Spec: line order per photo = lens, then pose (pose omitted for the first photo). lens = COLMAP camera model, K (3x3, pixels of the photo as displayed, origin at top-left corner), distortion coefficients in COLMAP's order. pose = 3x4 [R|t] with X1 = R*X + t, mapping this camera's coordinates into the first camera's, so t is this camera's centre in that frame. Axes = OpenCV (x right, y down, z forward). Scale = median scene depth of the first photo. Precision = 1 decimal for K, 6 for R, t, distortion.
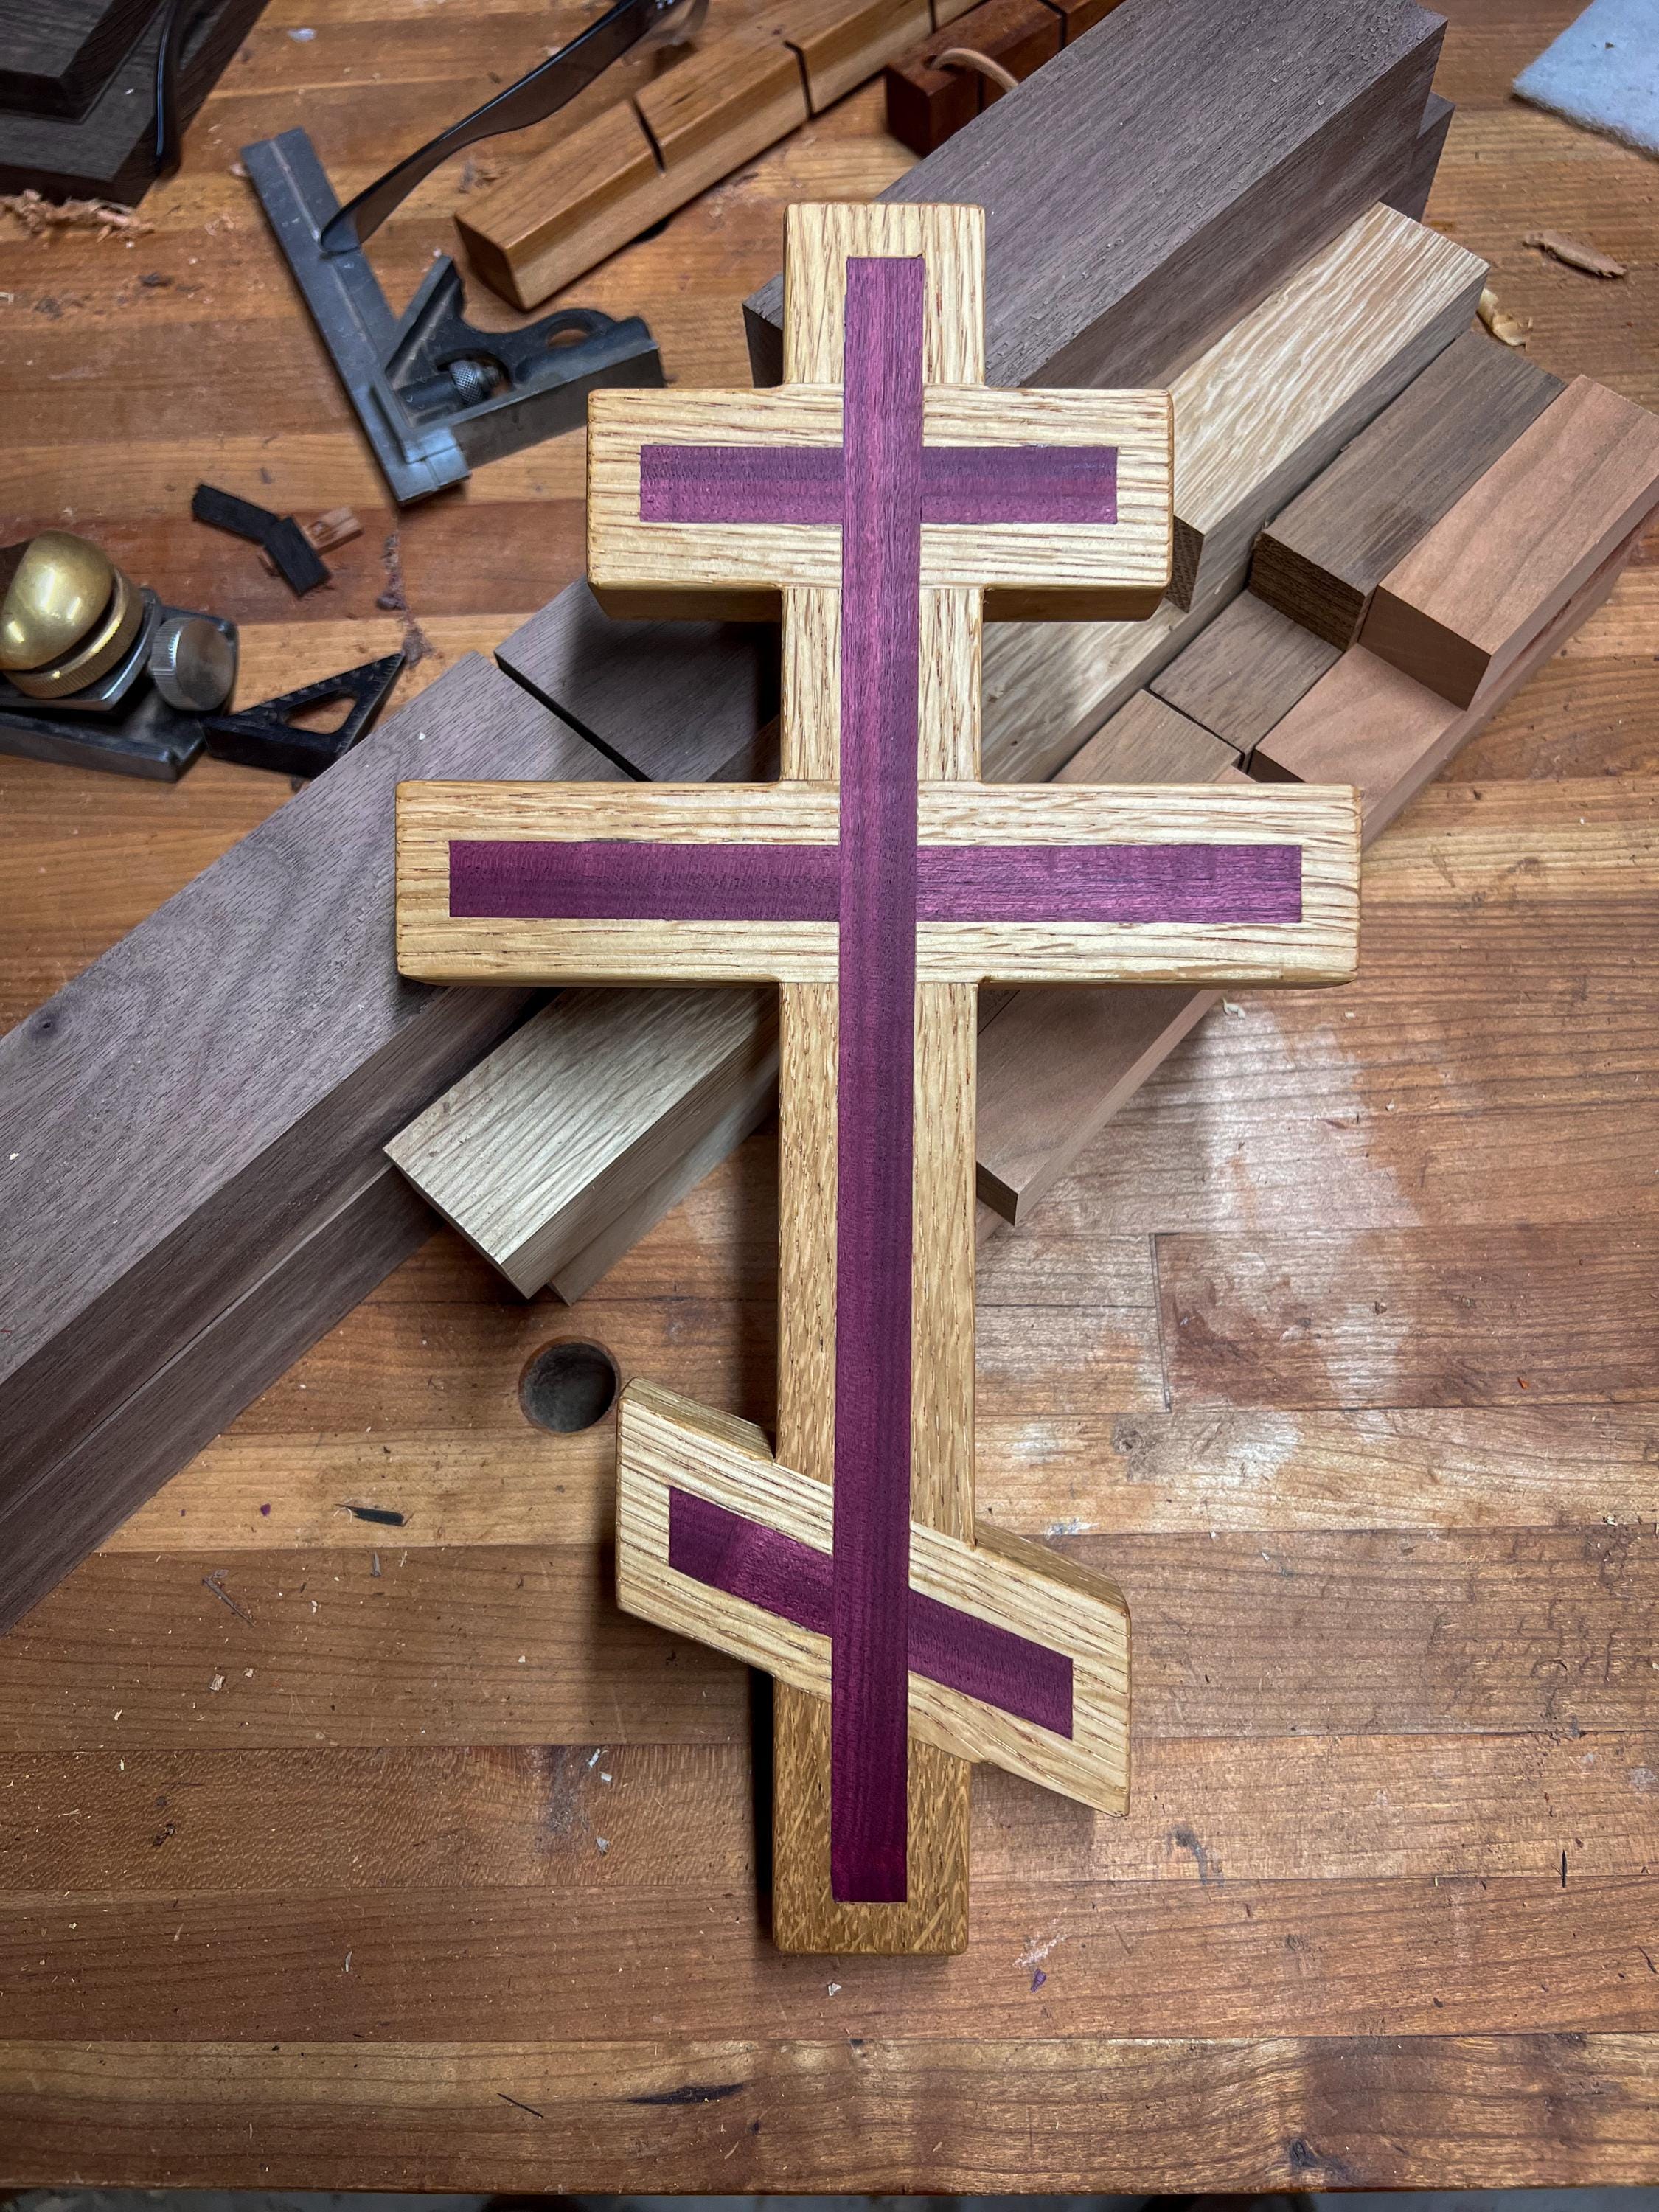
lens RADIAL K [[1812.7, 0, 831.8], [0, 1812.7, 1103.0], [0, 0, 1]] dist [0.011314, -0.046781]
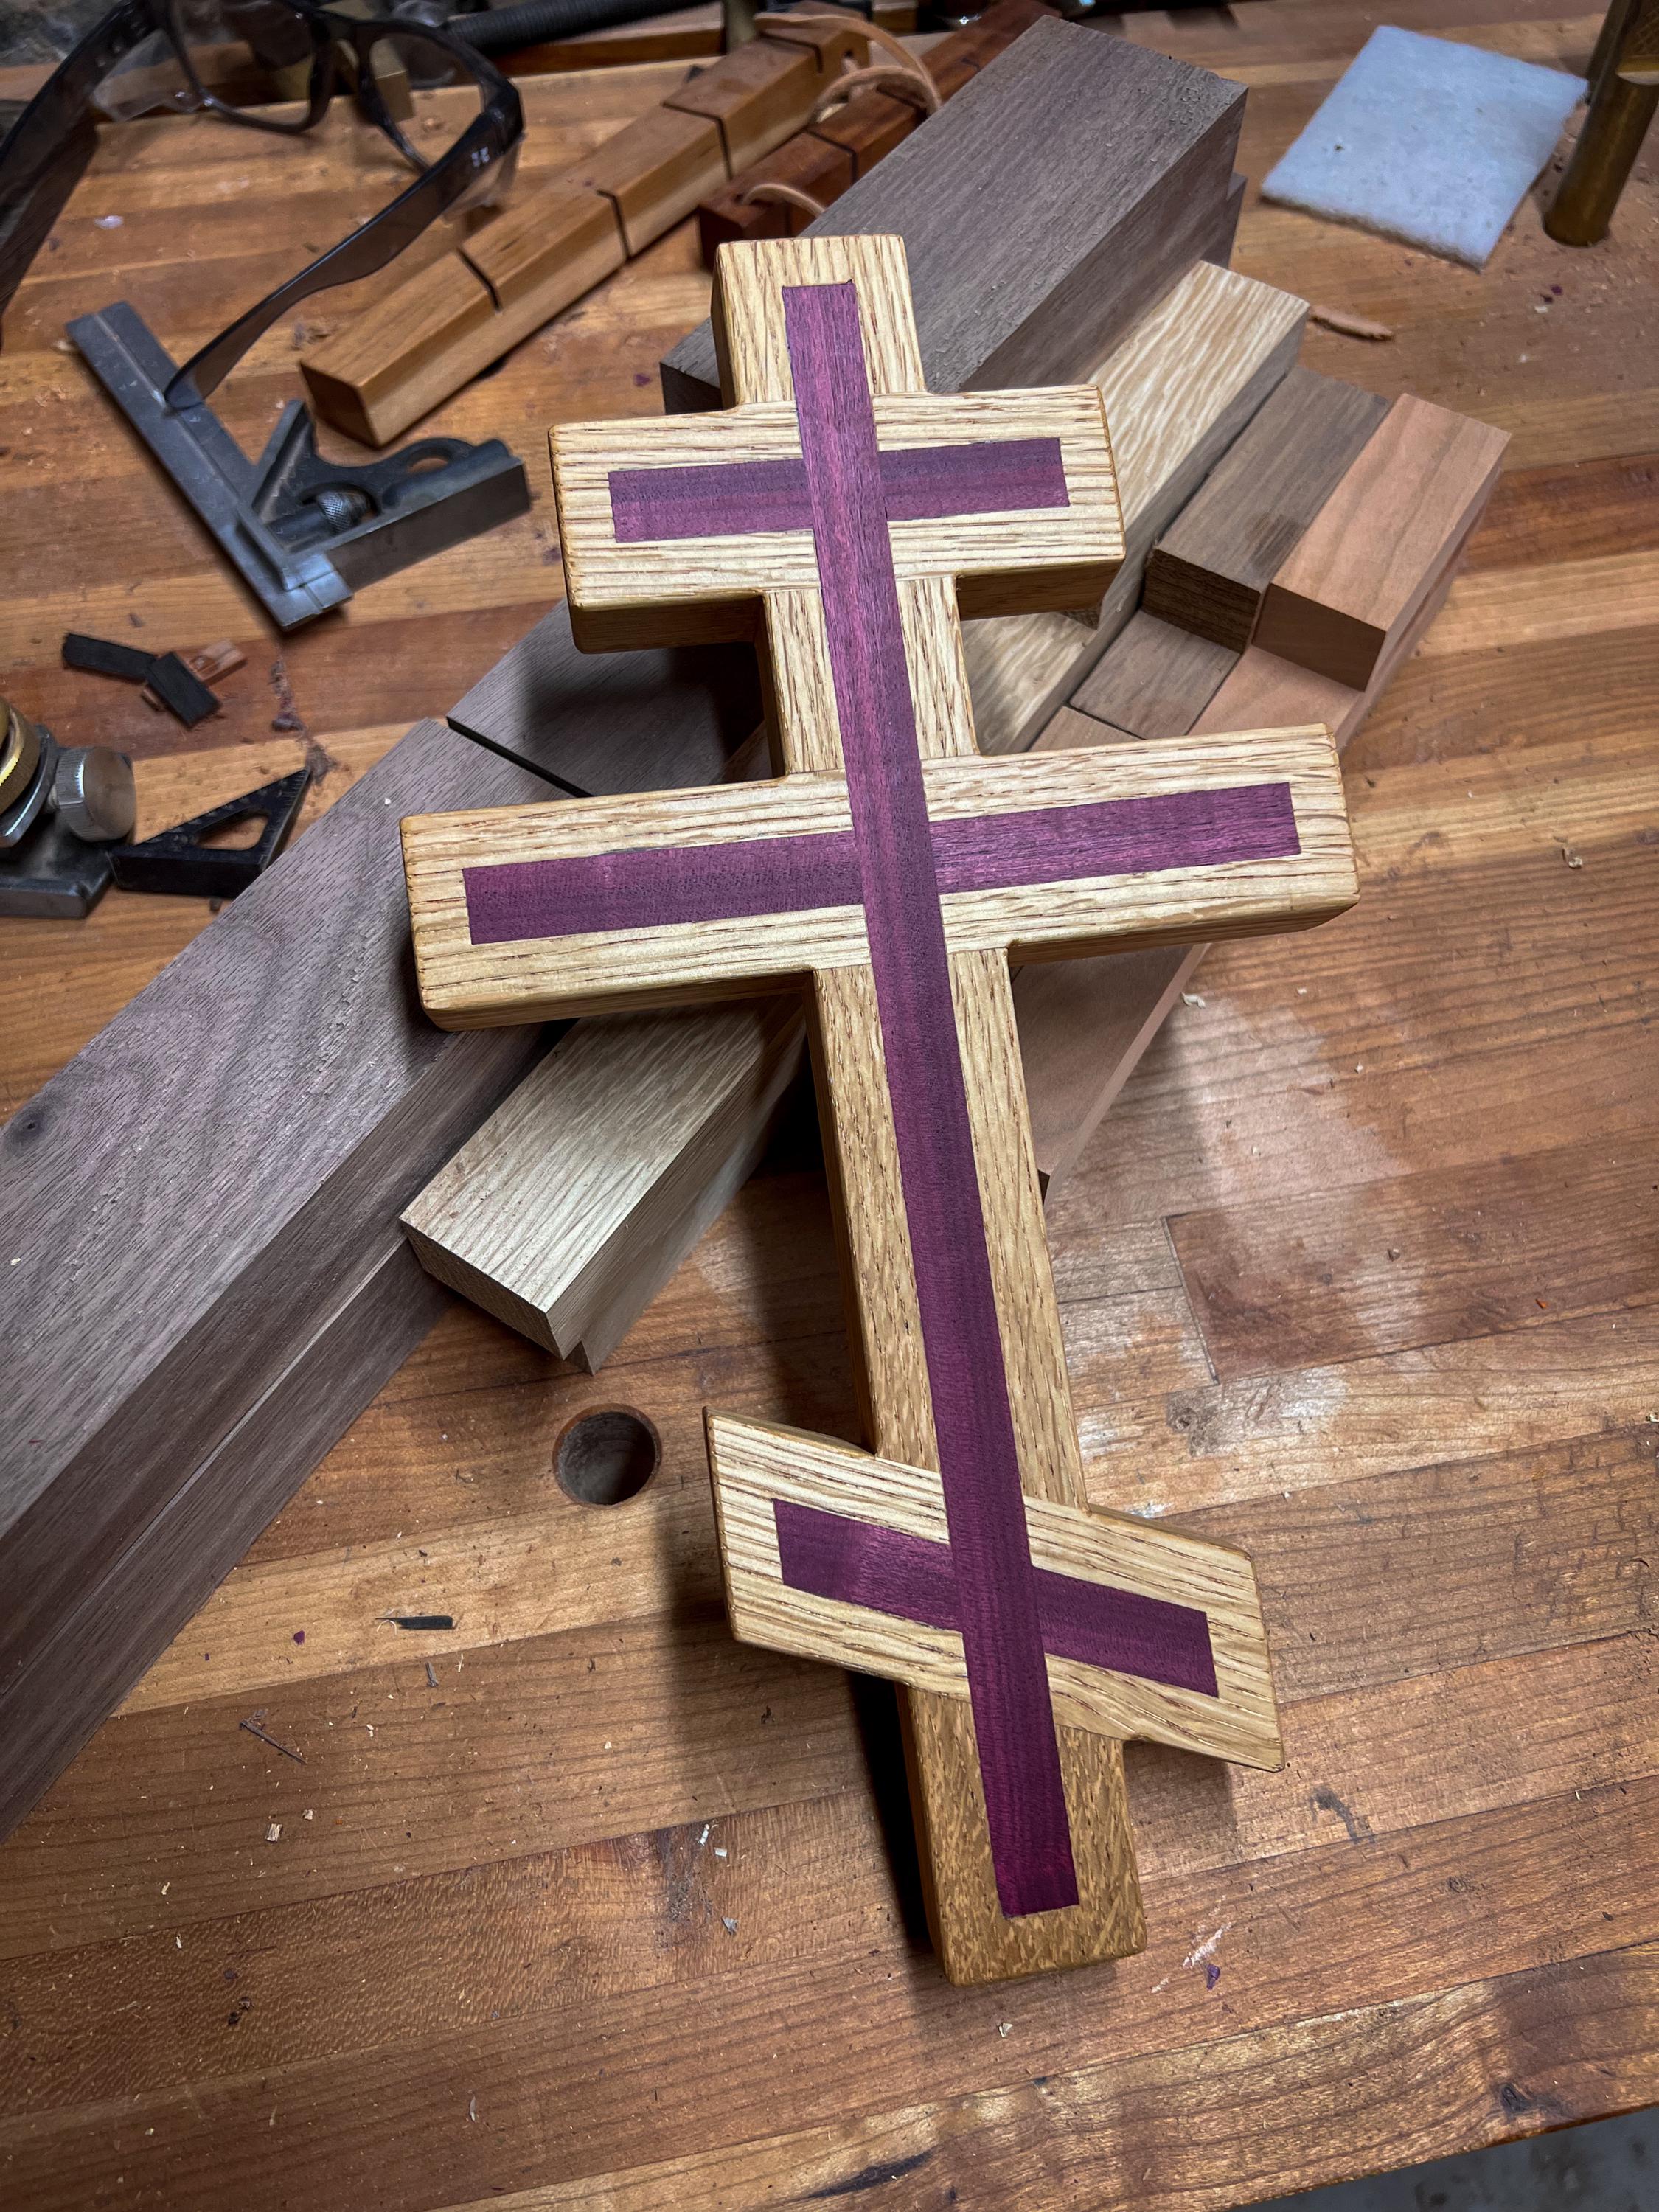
lens RADIAL K [[1812.7, 0, 829.6], [0, 1812.7, 1102.7], [0, 0, 1]] dist [0.011314, -0.046781]
pose [[0.982008, -0.126279, 0.140404, -0.151023], [0.143205, 0.982658, -0.117796, 0.110371], [-0.123094, 0.135783, 0.983062, 0.025047]]
